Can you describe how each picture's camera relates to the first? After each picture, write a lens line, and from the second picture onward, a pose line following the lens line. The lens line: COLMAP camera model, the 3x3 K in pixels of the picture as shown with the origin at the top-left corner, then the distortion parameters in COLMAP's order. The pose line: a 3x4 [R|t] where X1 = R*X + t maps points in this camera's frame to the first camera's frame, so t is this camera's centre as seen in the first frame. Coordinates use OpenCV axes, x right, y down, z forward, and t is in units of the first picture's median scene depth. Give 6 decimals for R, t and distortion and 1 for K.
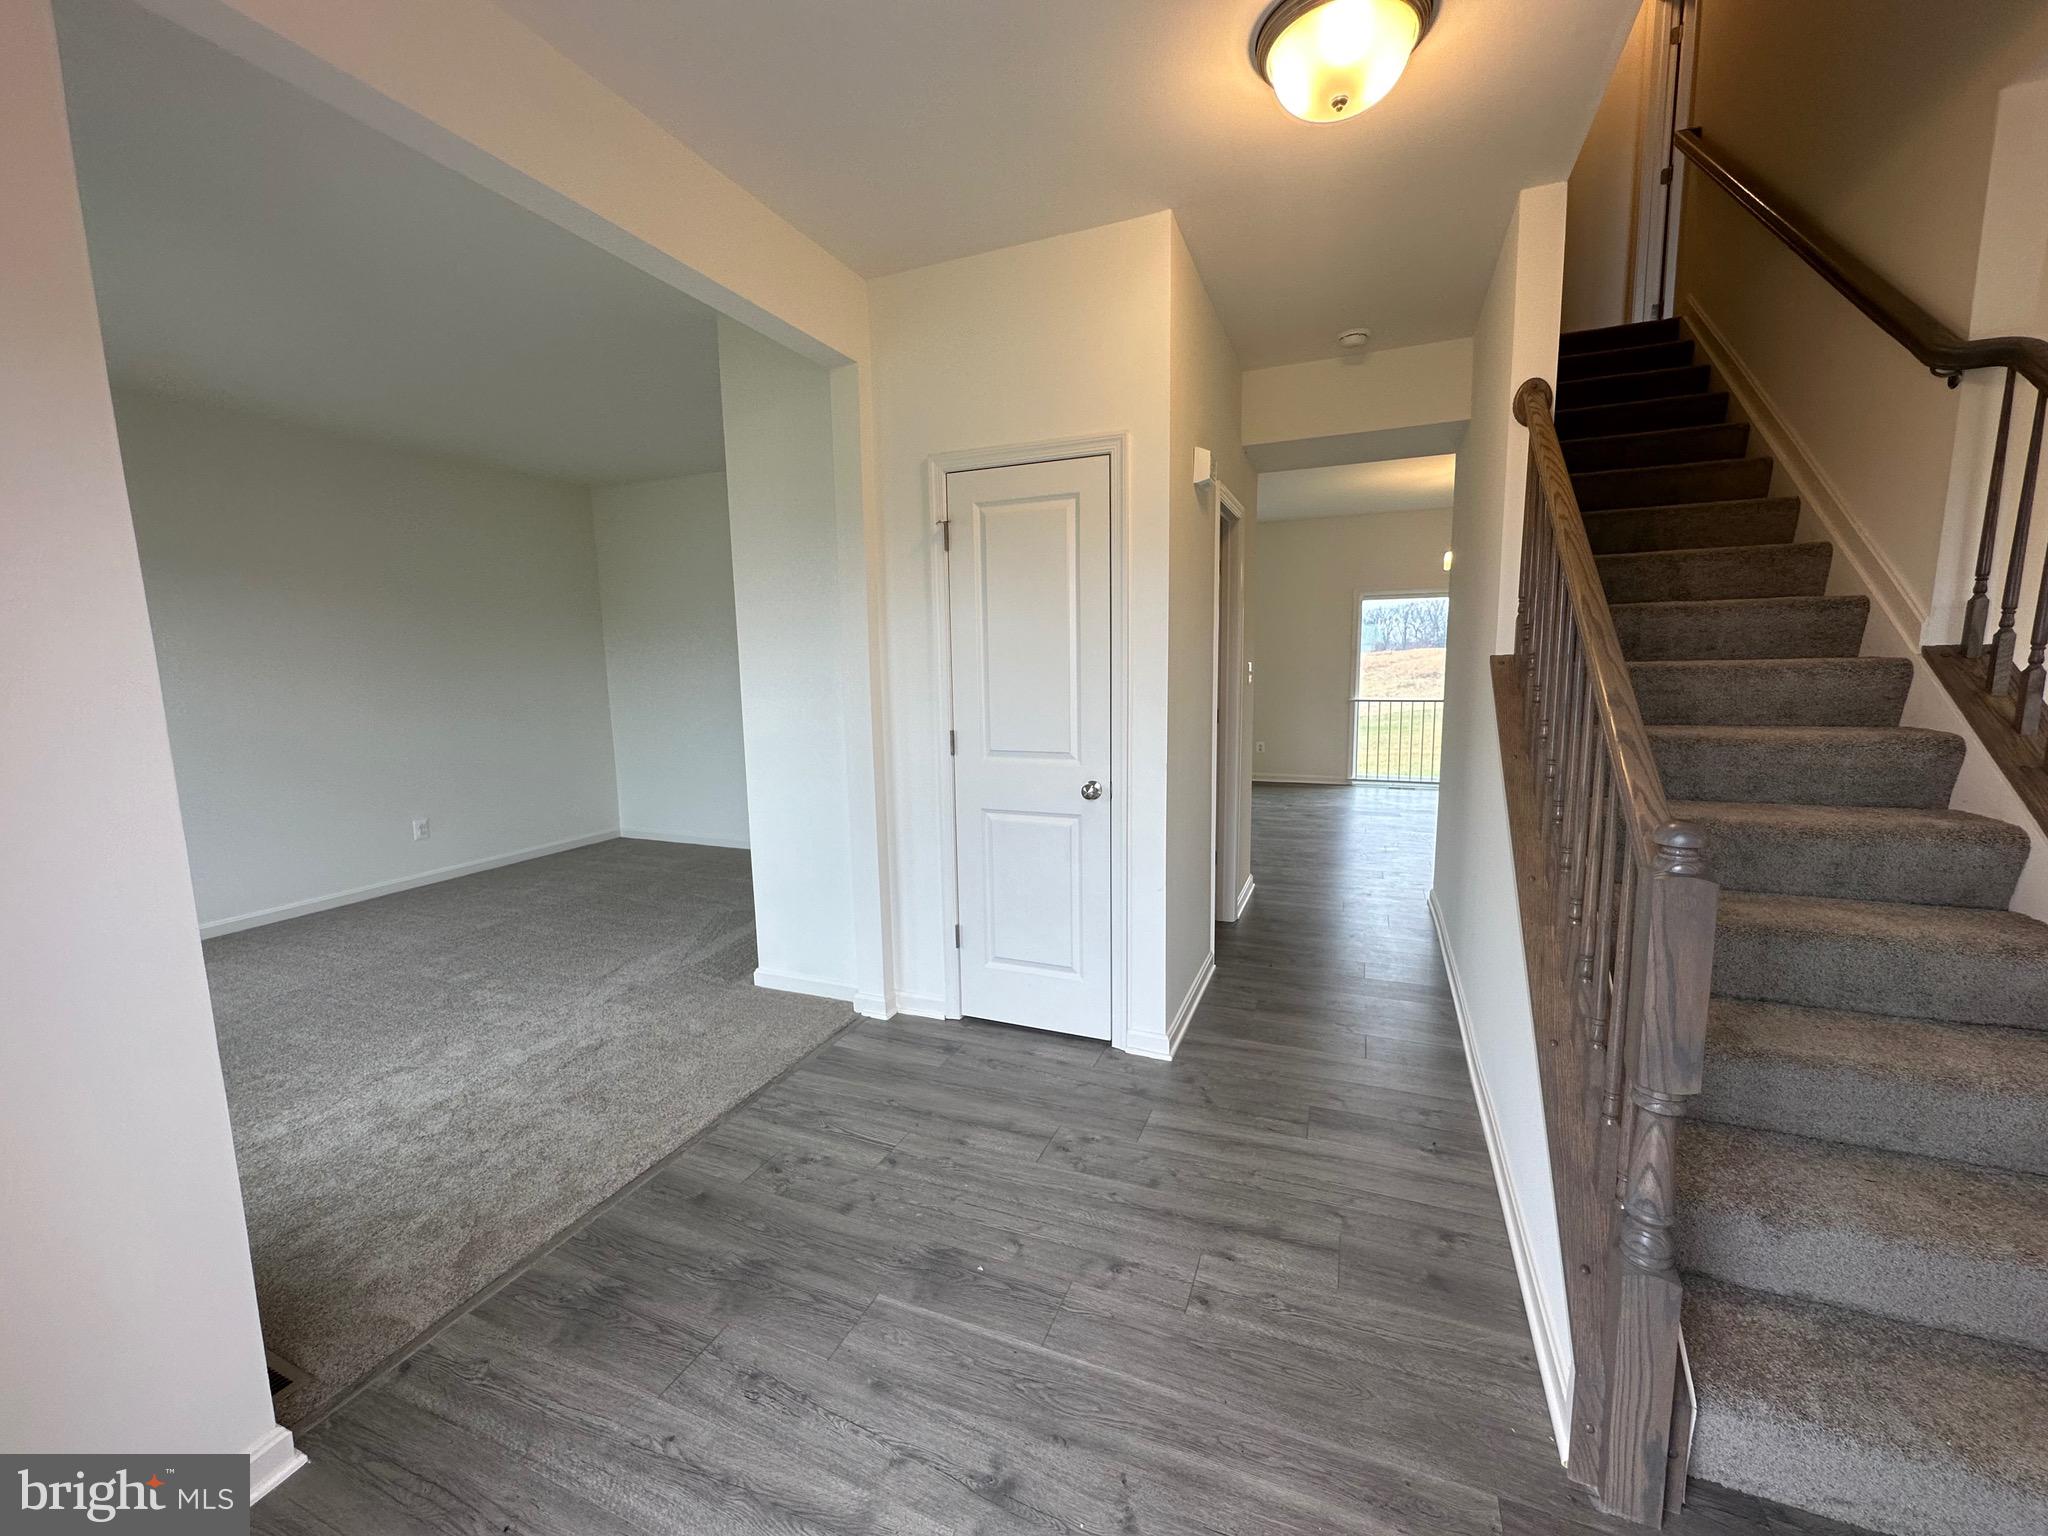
lens RADIAL K [[818.1, 0, 1022.4], [0, 818.1, 766.8], [0, 0, 1]] dist [-0.003162, 0.000604]
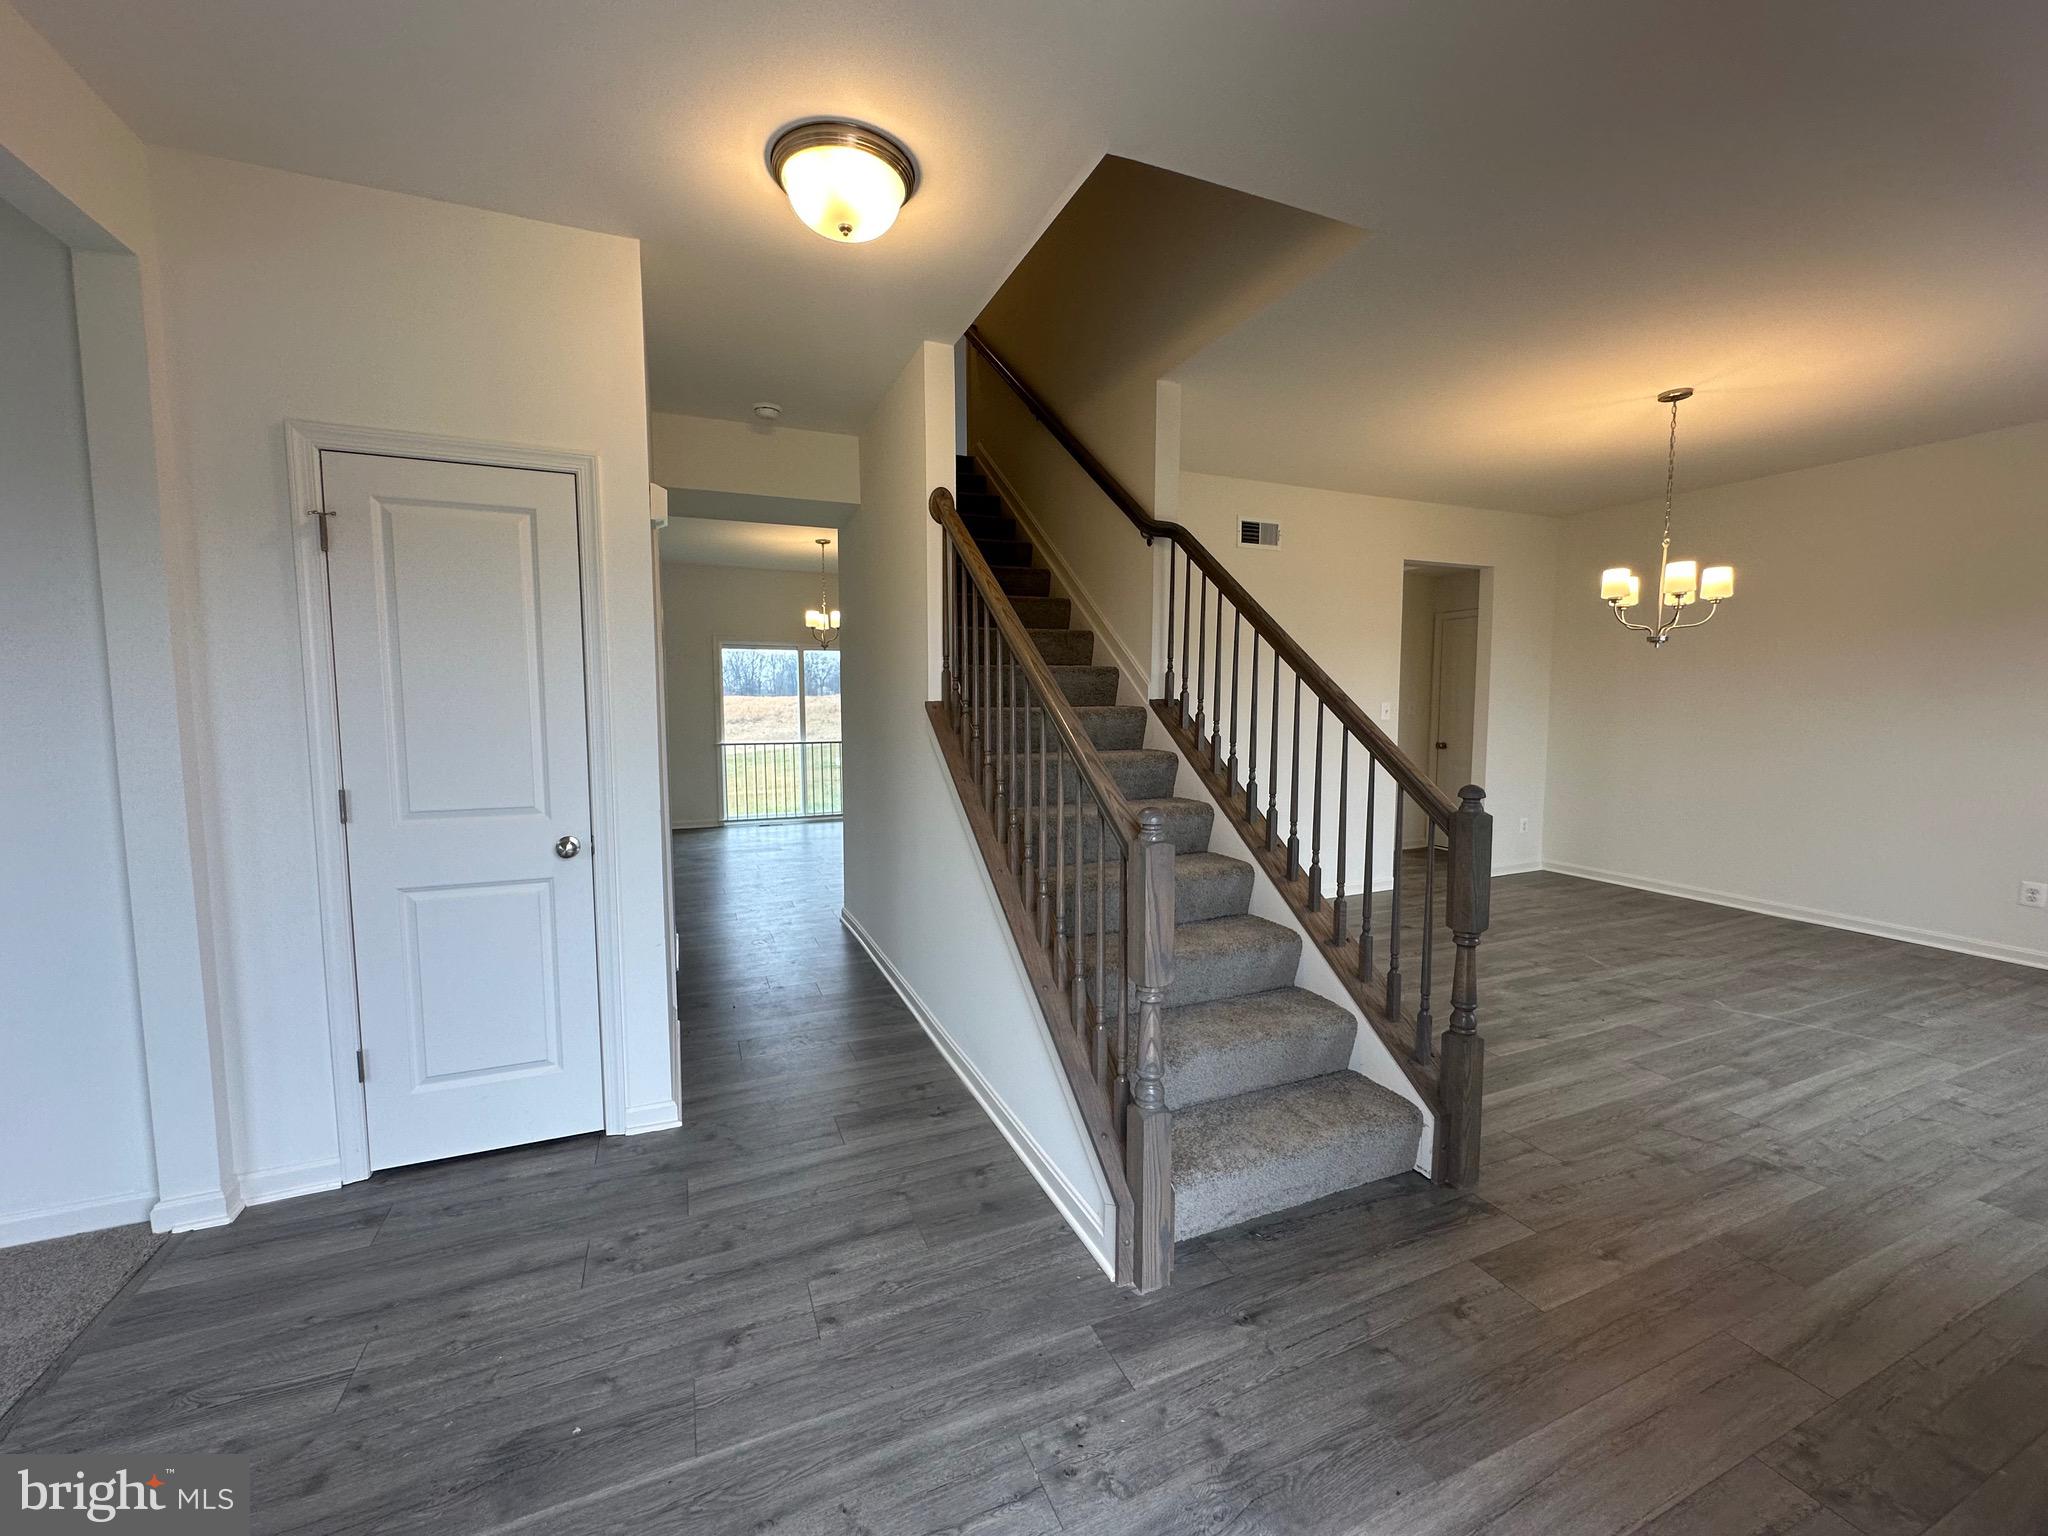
lens RADIAL K [[818.1, 0, 1022.4], [0, 818.1, 766.8], [0, 0, 1]] dist [-0.003162, 0.000604]
pose [[0.696629, -0.041597, 0.716224, -0.258959], [0.081515, 0.996442, -0.021414, 0.001279], [-0.712785, 0.073301, 0.697542, 0.048517]]
